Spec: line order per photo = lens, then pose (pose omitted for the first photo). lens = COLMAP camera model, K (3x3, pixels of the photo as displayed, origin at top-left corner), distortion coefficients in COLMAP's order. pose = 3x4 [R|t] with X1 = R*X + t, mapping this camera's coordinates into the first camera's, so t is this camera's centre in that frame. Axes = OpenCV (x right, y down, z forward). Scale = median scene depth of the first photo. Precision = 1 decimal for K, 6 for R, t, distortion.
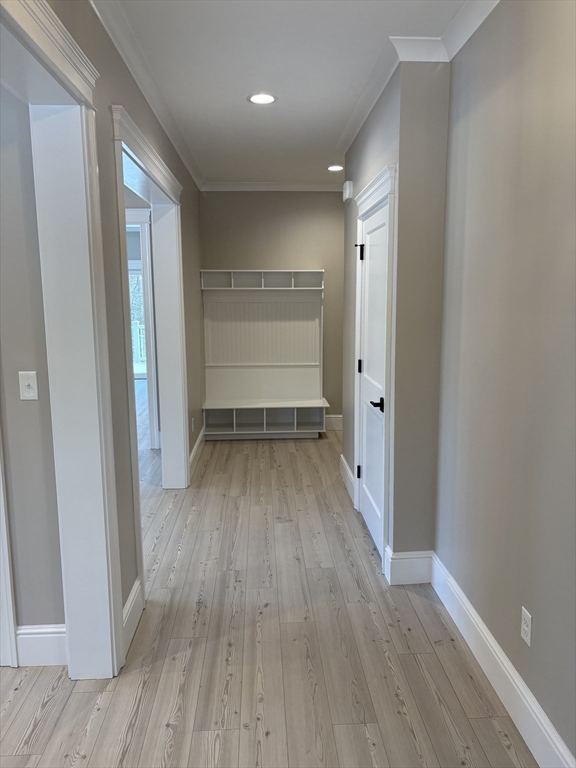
lens RADIAL K [[600.0, 0, 284.1], [0, 600.0, 387.8], [0, 0, 1]] dist [0.049126, -0.049626]
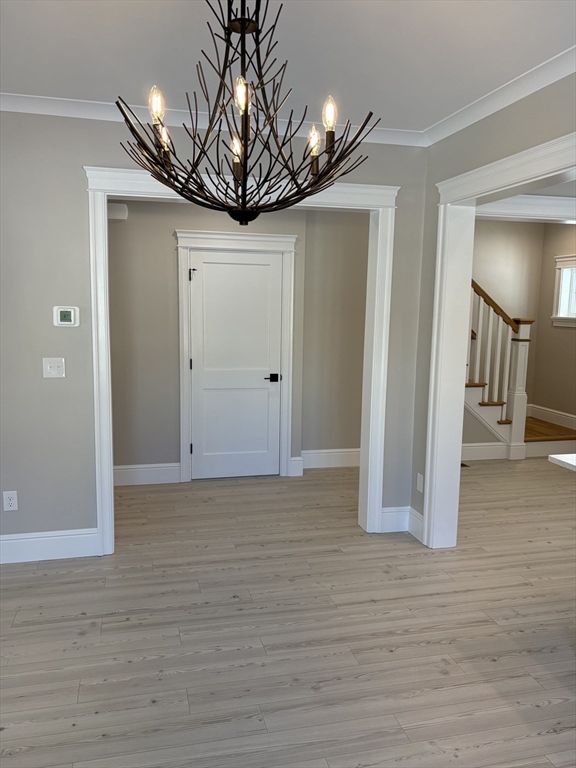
lens RADIAL K [[600.0, 0, 284.1], [0, 600.0, 387.8], [0, 0, 1]] dist [0.049126, -0.049626]
pose [[-0.203574, -0.133387, 0.969931, -1.337914], [0.138609, 0.976771, 0.163419, -0.202629], [-0.969198, 0.167709, -0.180356, 1.176730]]
